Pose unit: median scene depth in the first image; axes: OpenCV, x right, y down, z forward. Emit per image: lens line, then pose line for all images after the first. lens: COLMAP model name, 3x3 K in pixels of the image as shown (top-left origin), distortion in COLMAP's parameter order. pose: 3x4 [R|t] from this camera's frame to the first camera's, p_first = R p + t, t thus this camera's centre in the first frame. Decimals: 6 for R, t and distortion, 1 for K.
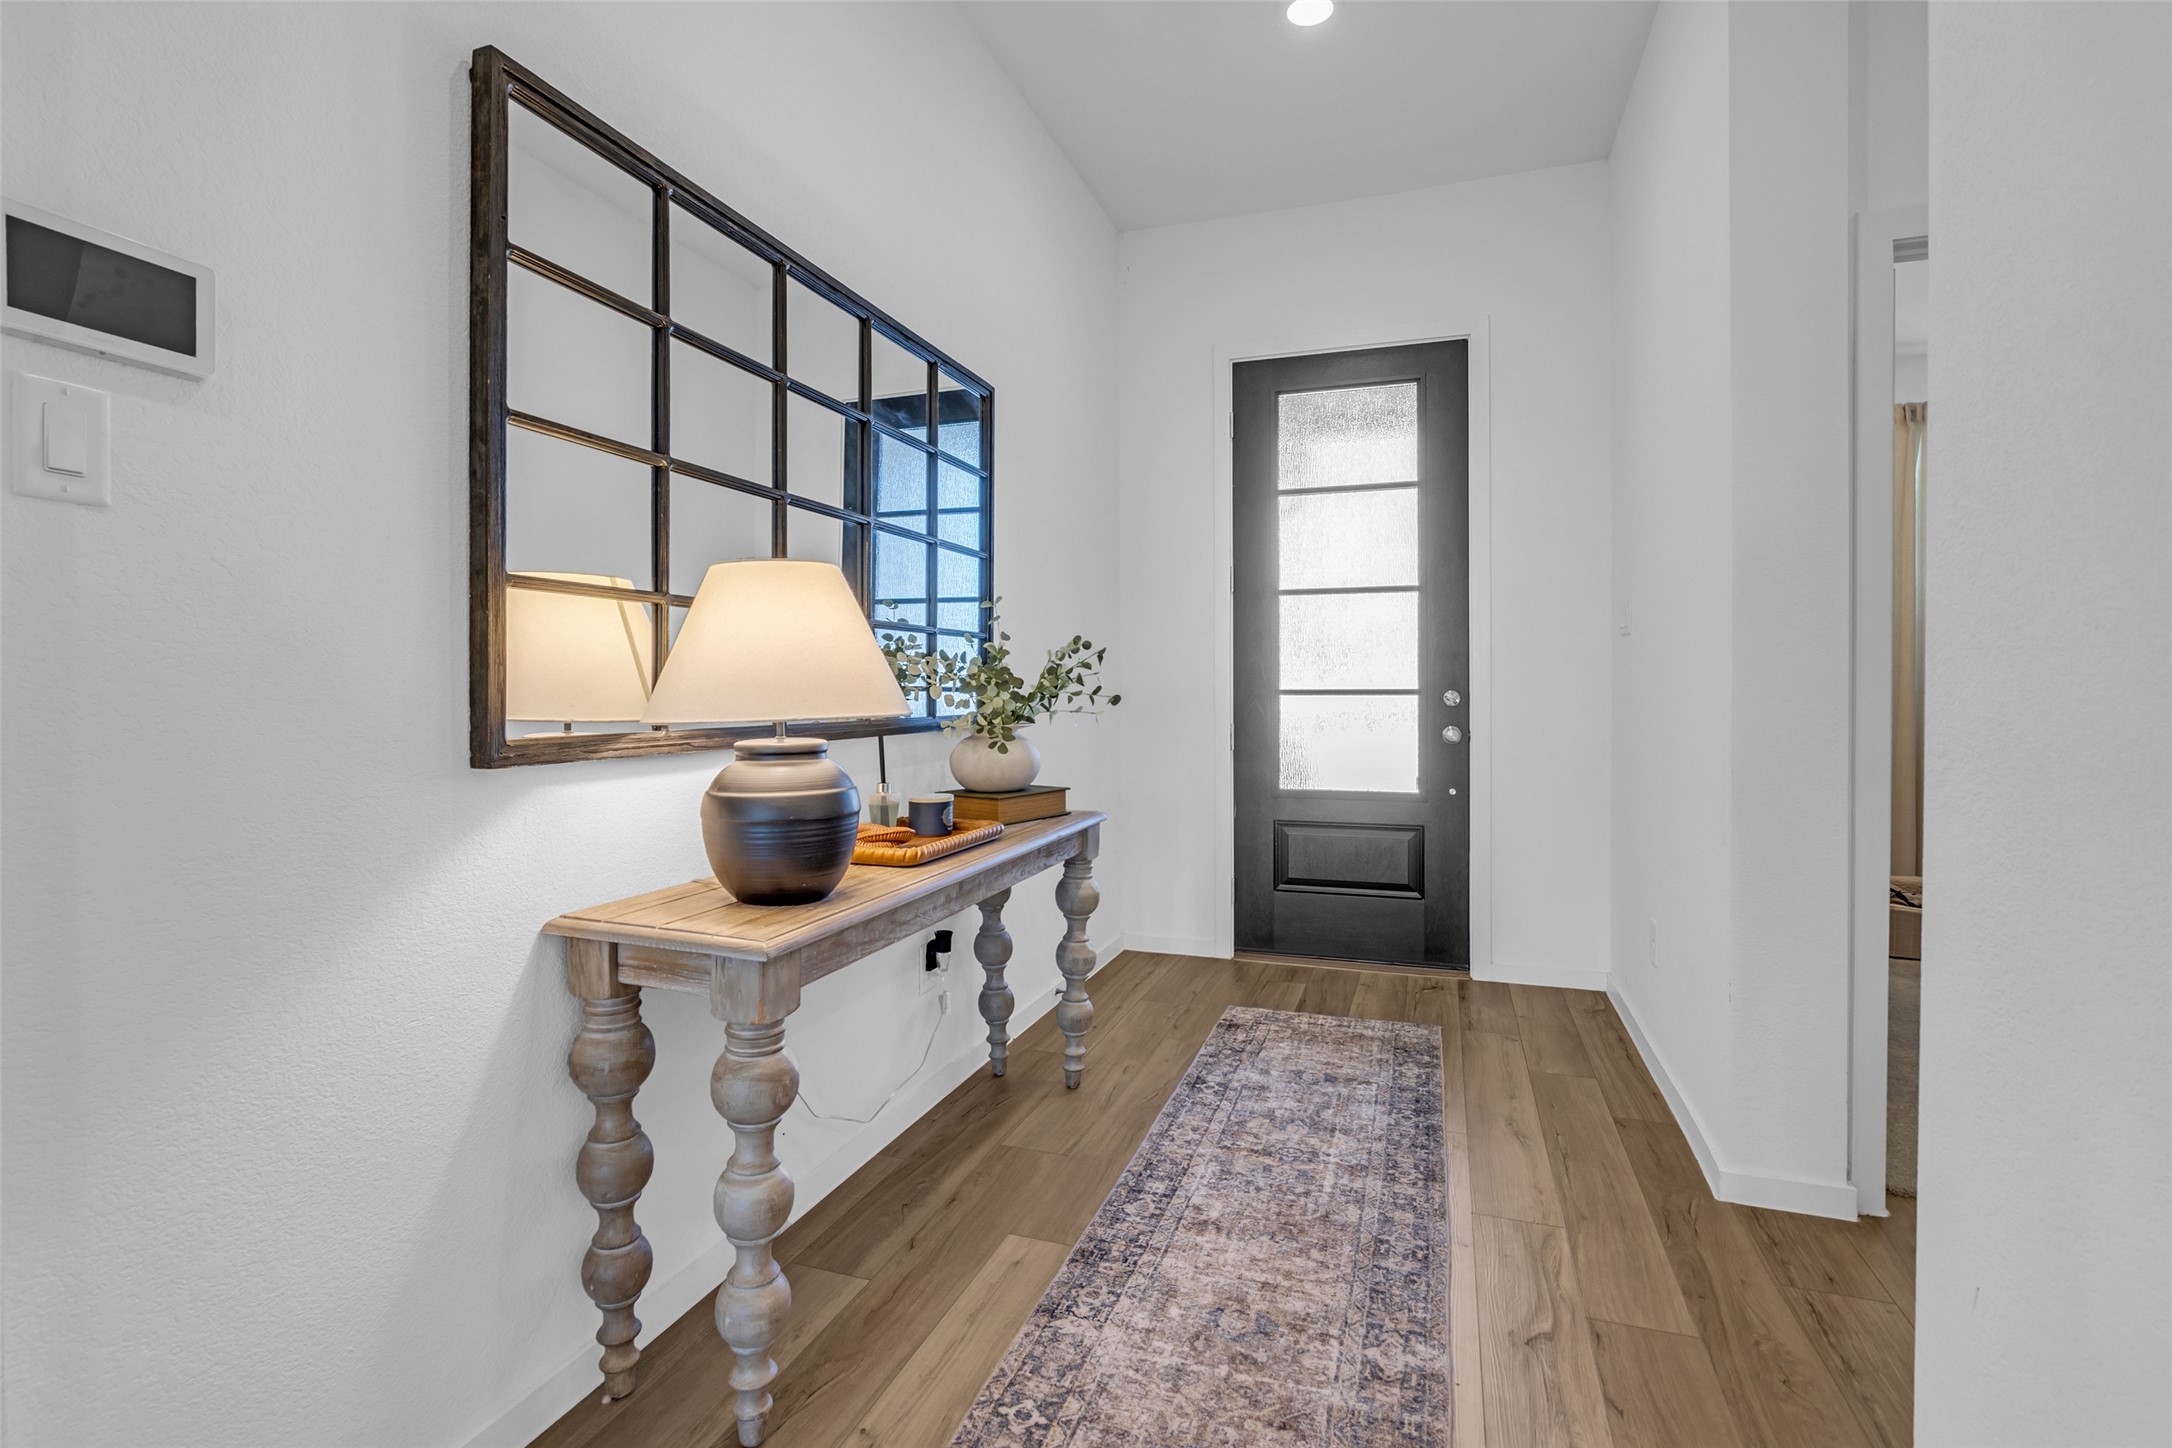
lens RADIAL K [[1001.6, 0, 1092.9], [0, 1001.6, 730.3], [0, 0, 1]] dist [-0.019469, 0.005783]
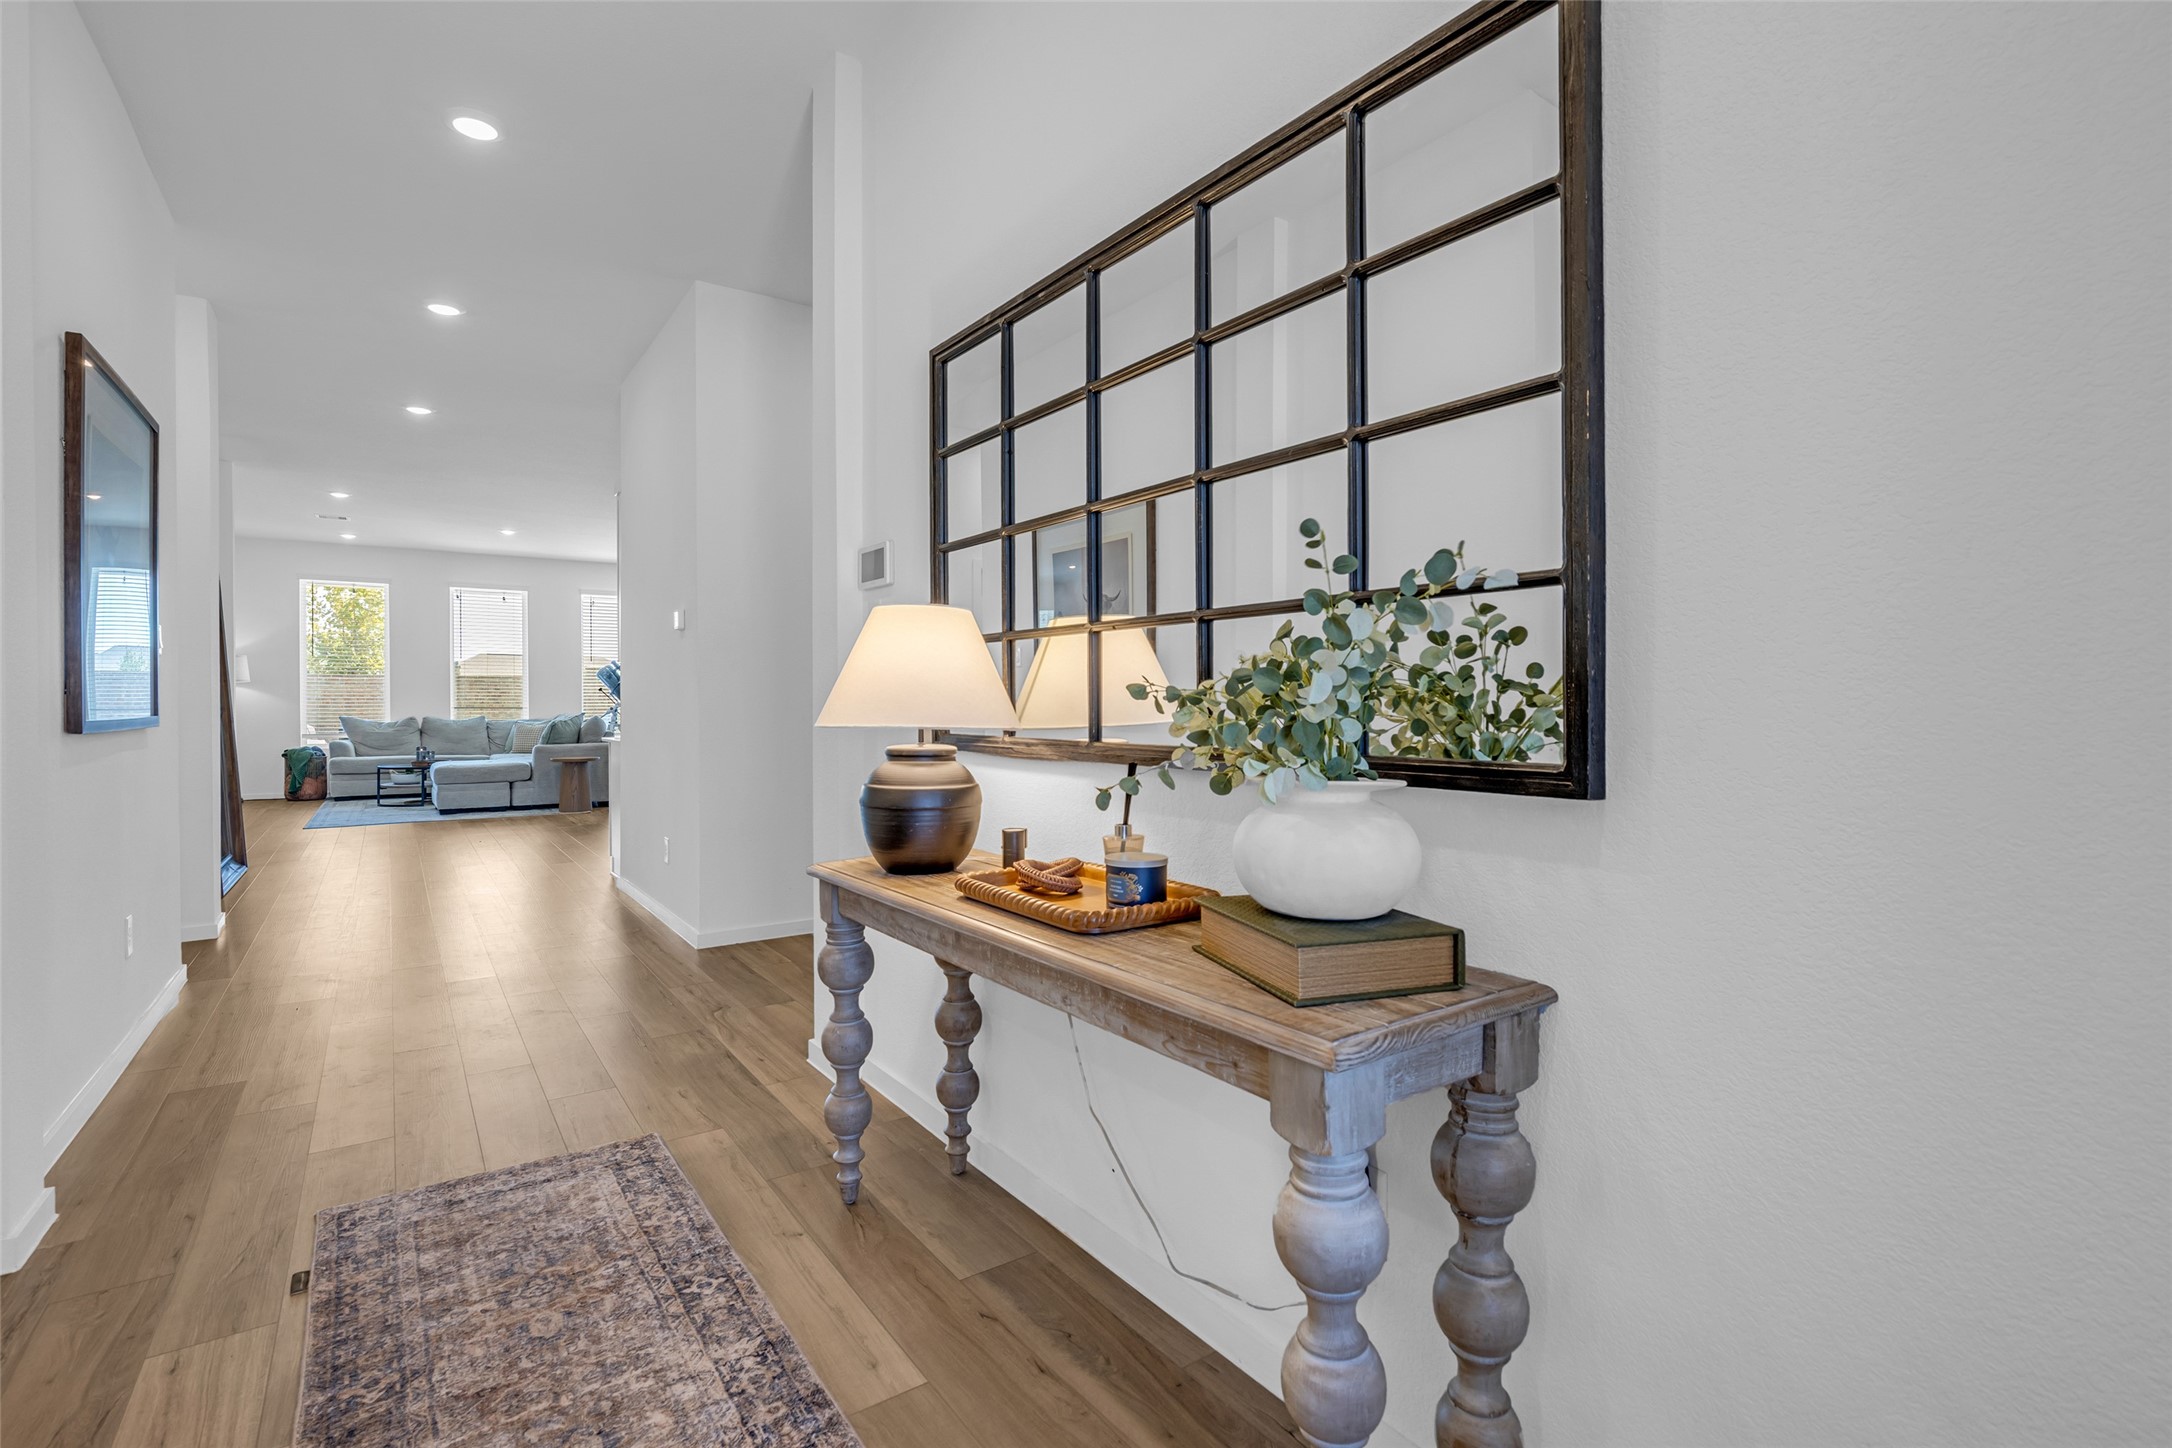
lens RADIAL K [[1089.9, 0, 1083.7], [0, 1089.9, 686.7], [0, 0, 1]] dist [0.034749, 0.000358]
pose [[-0.616701, 0.006453, -0.787171, 0.618771], [-0.013743, 0.999726, 0.018963, -0.085718], [0.787077, 0.022513, -0.616444, 1.884665]]
